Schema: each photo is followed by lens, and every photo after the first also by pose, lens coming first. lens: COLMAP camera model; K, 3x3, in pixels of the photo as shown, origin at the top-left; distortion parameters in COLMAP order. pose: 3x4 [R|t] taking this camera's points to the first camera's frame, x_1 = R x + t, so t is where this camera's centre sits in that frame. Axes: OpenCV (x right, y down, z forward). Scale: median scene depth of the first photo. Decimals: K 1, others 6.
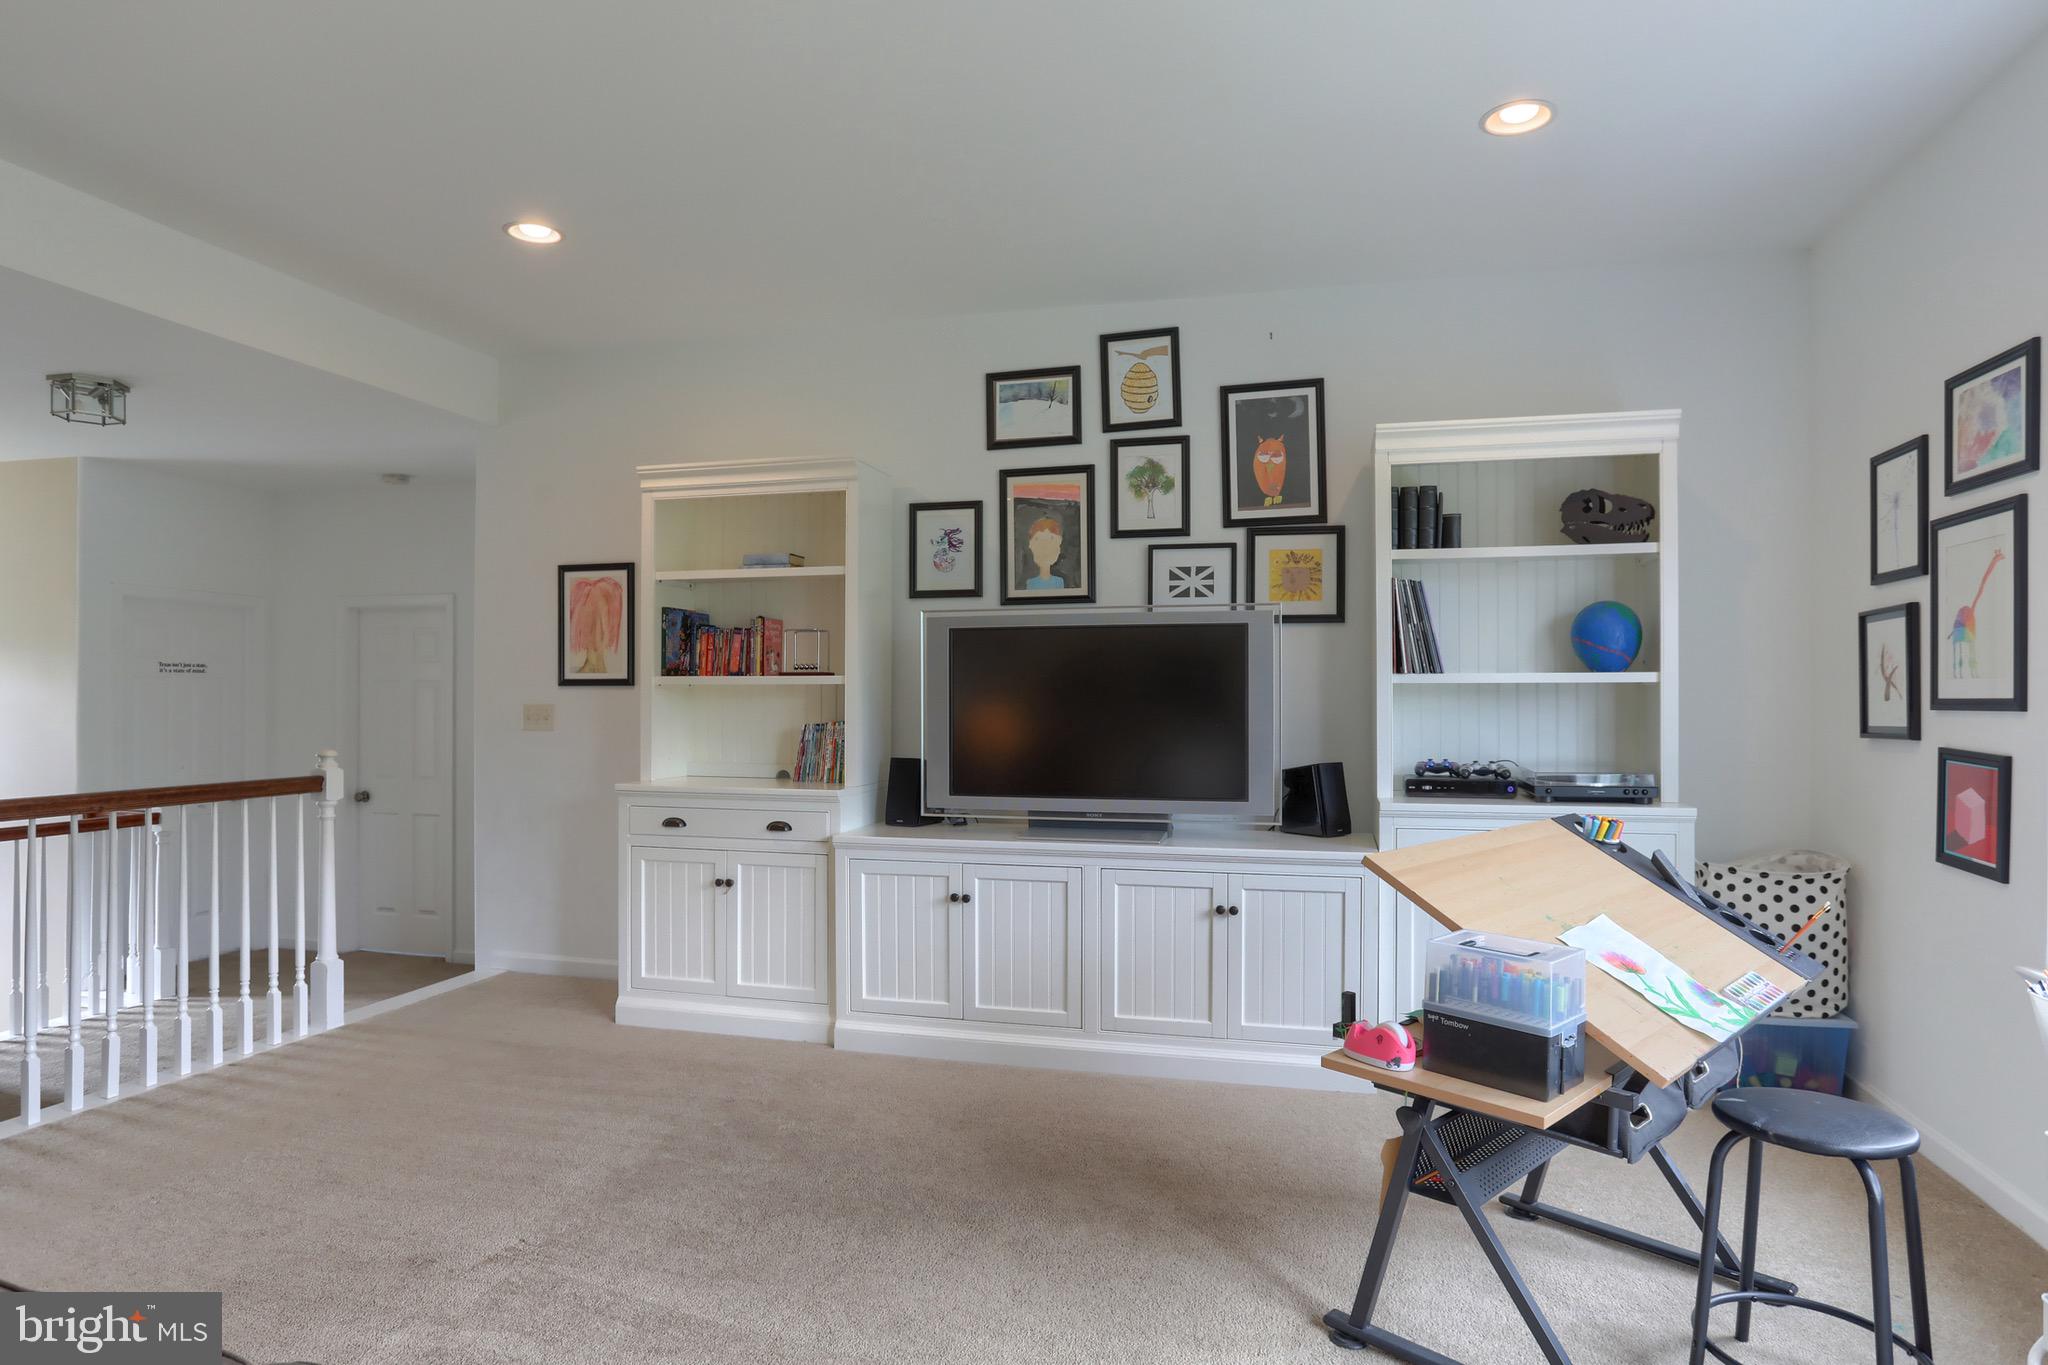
lens RADIAL K [[1117.0, 0, 1024.0], [0, 1117.0, 682.5], [0, 0, 1]] dist [-0.050338, 0.029819]
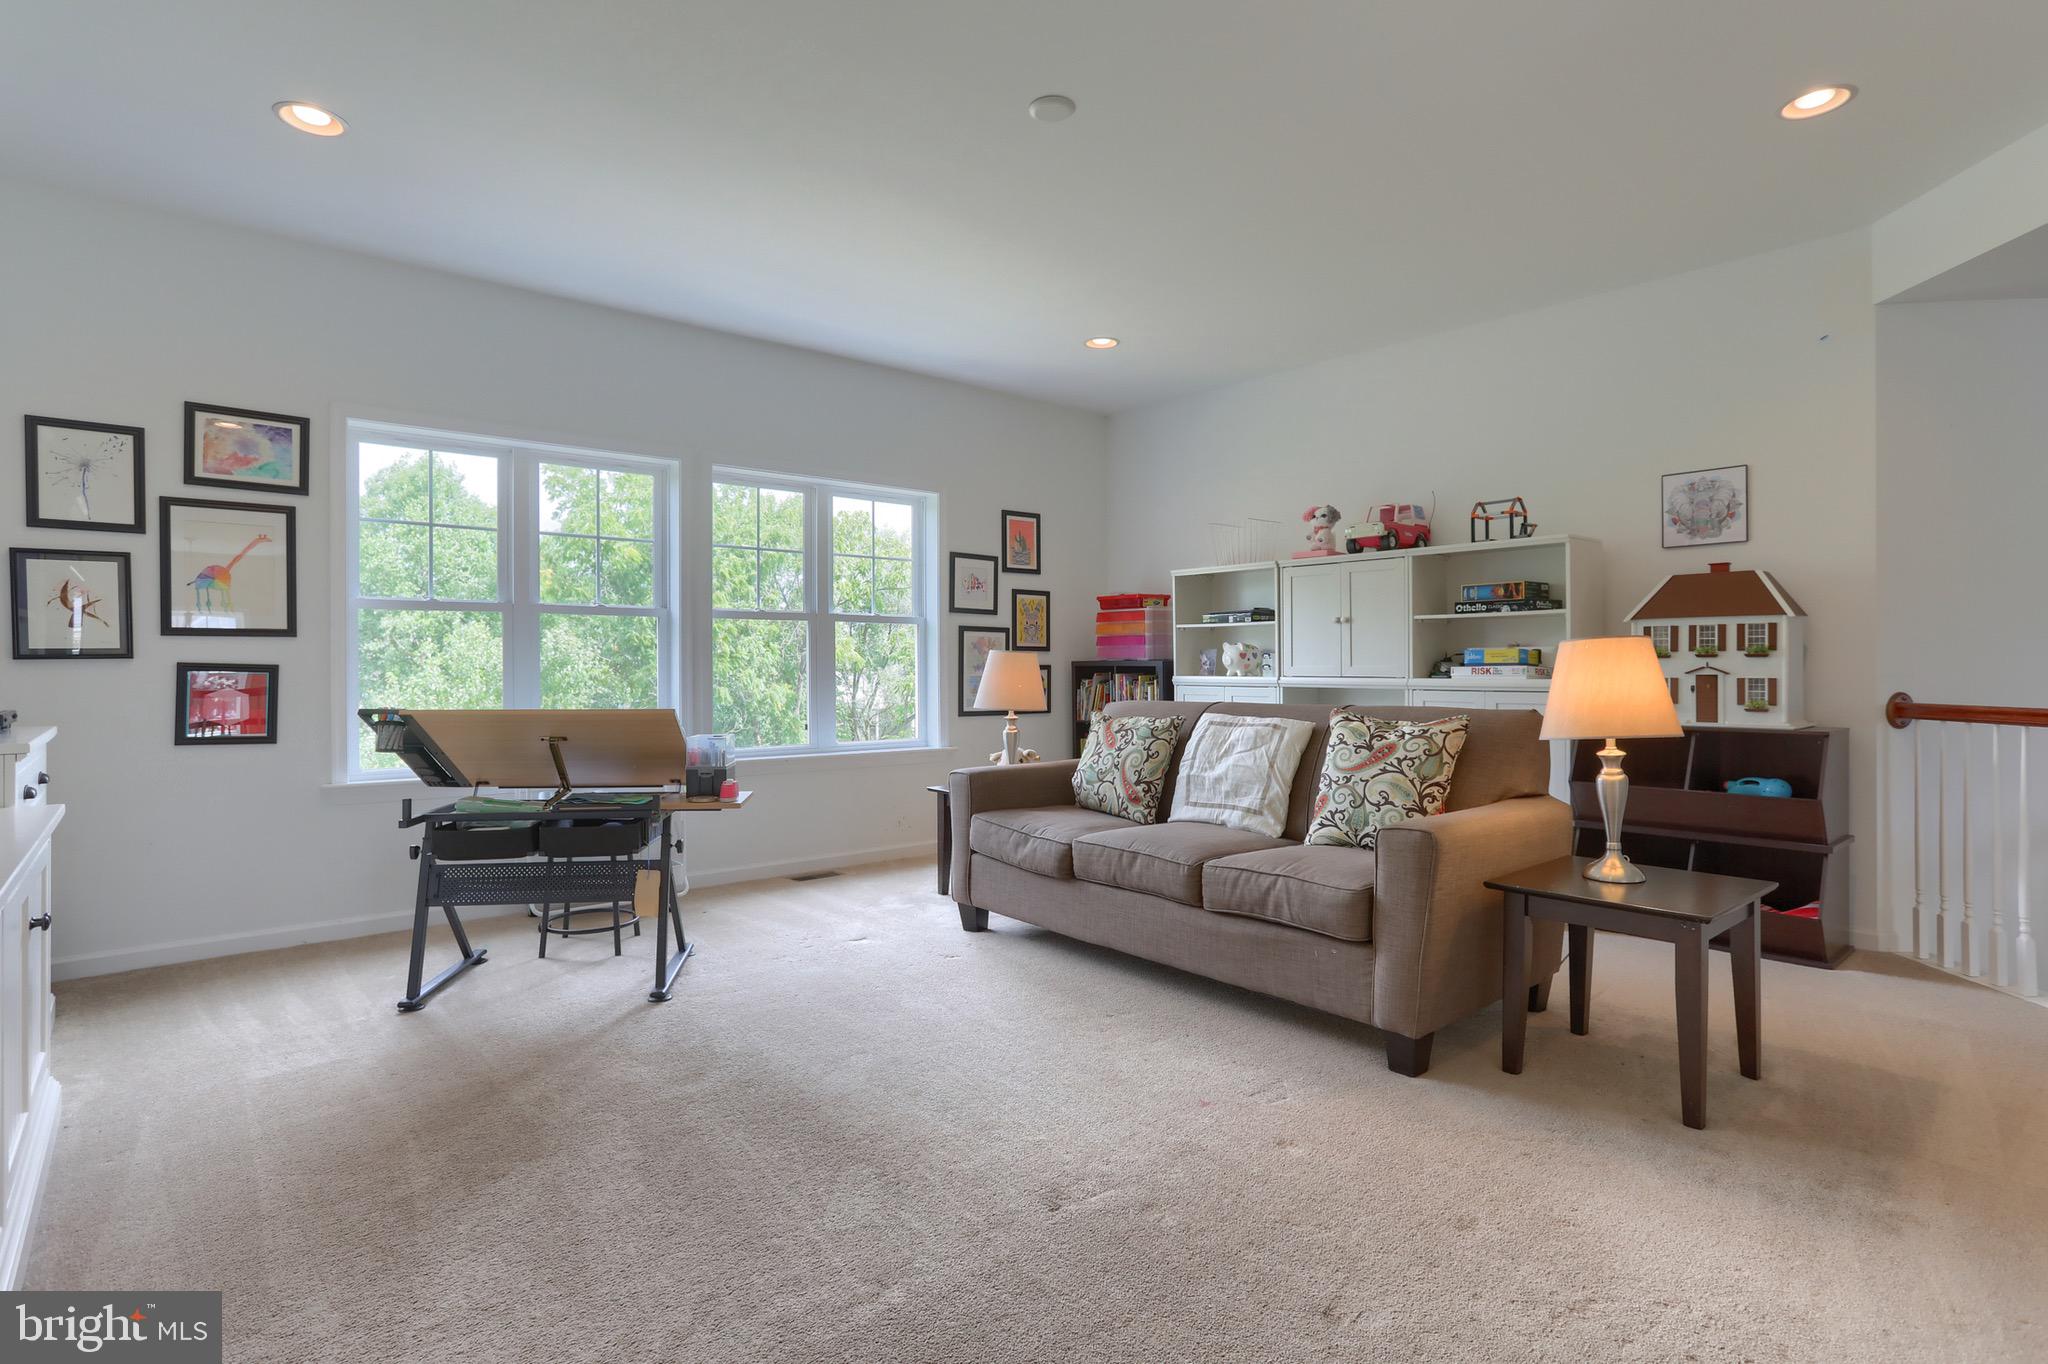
lens RADIAL K [[1011.6, 0, 1021.4], [0, 1011.6, 669.5], [0, 0, 1]] dist [-0.055355, 0.032218]
pose [[-0.824436, -0.000486, 0.565955, -0.519564], [-0.004783, 0.999970, -0.006109, 0.048596], [-0.565935, -0.007744, -0.824413, 0.982078]]
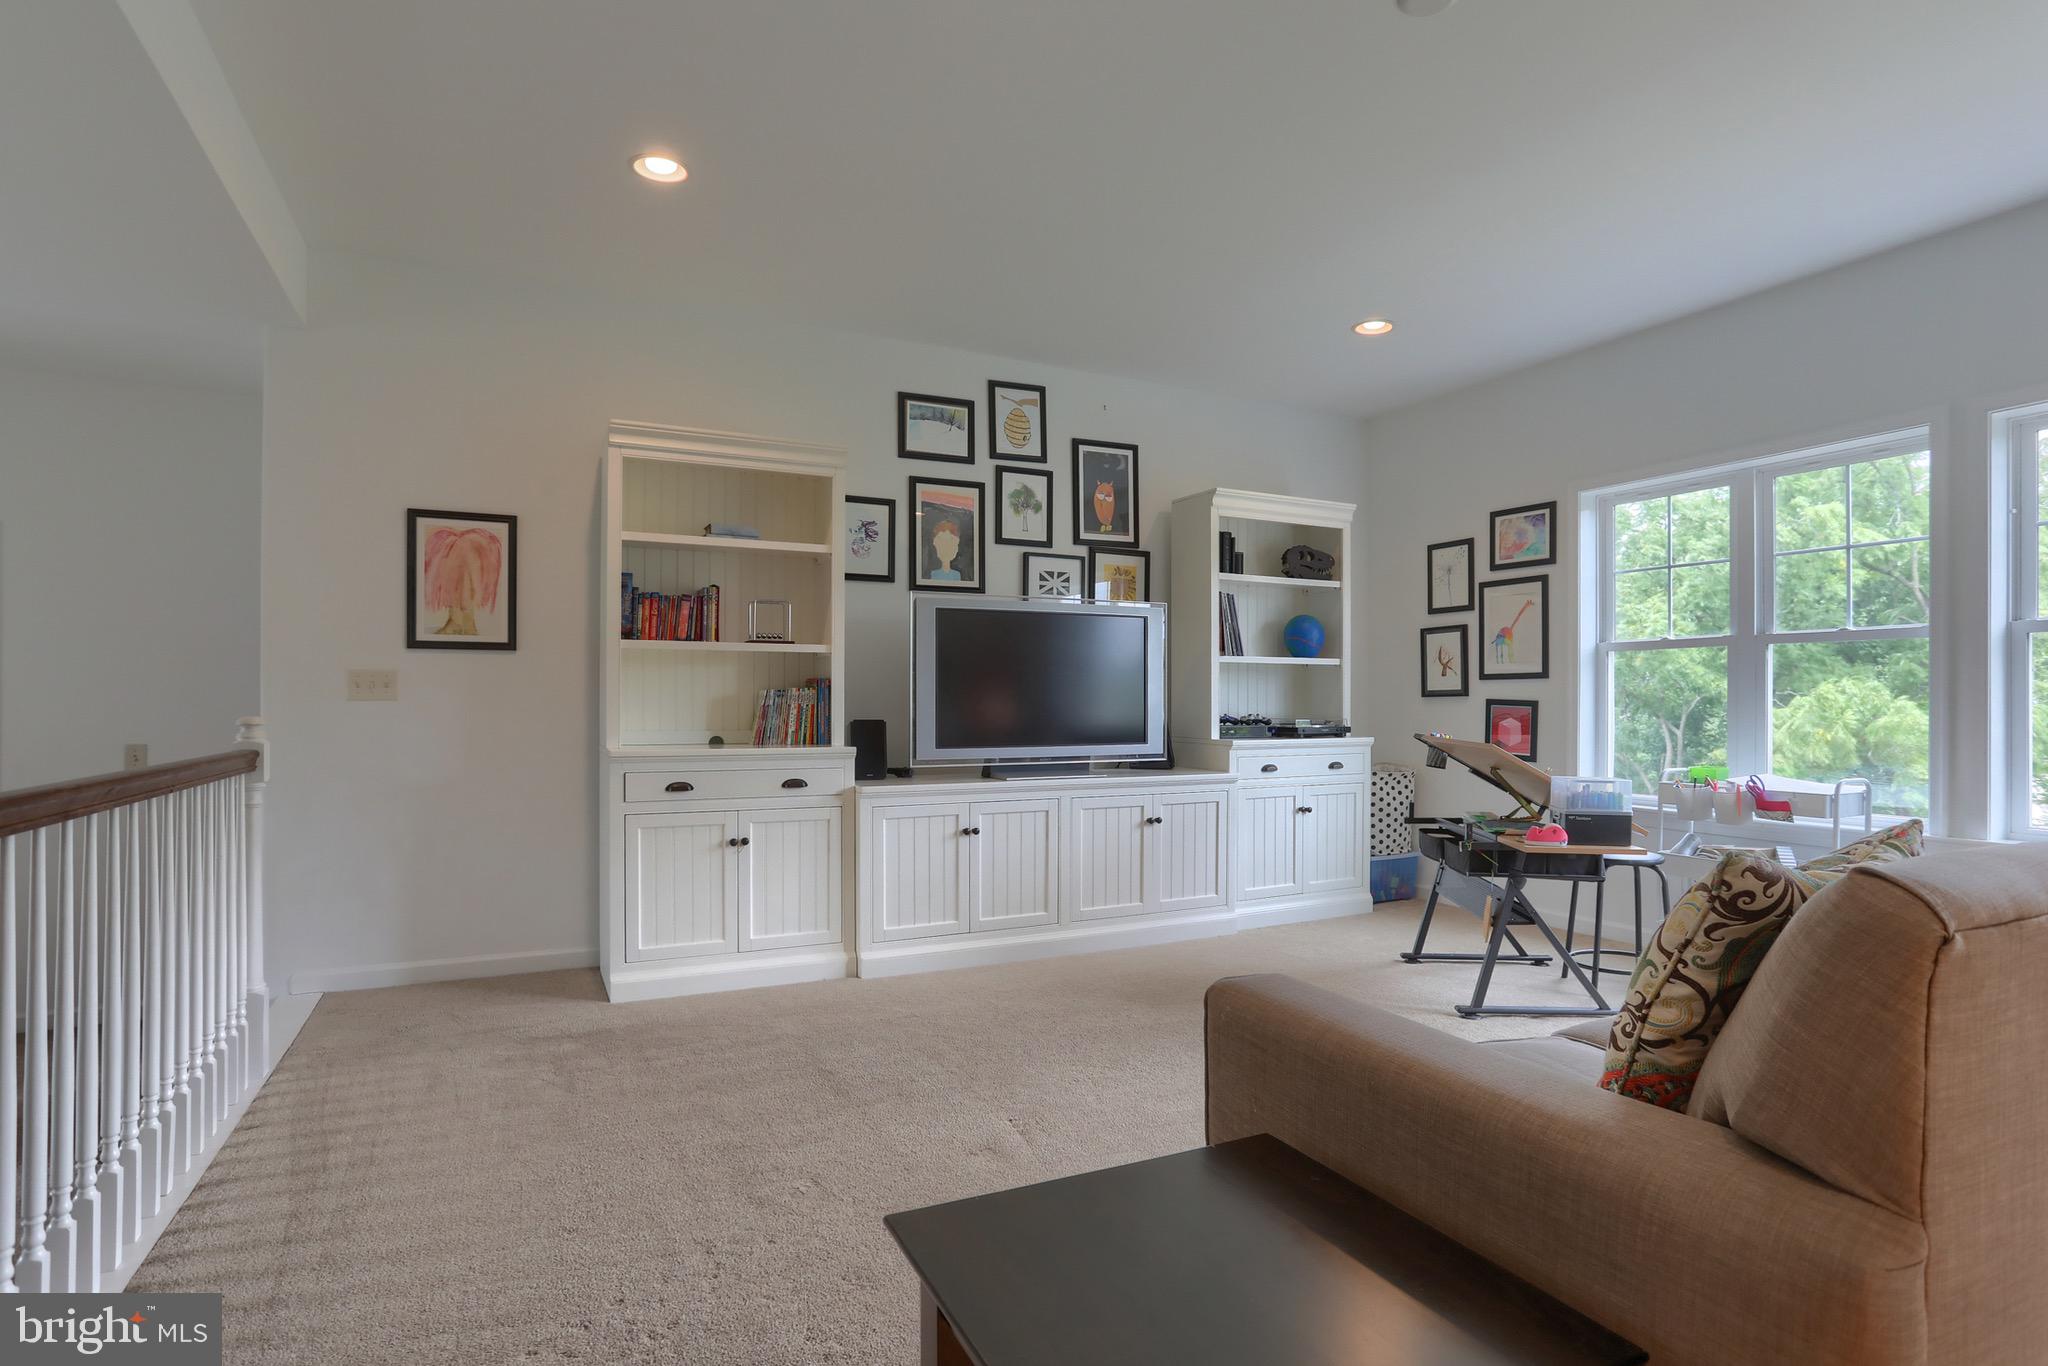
lens RADIAL K [[1045.1, 0, 1010.4], [0, 1045.1, 676.2], [0, 0, 1]] dist [-0.055087, 0.038765]
pose [[0.760149, 0.016318, 0.649544, -0.693094], [-0.011395, 0.999866, -0.011783, 0.034549], [-0.649649, 0.001555, 0.760232, 0.102208]]
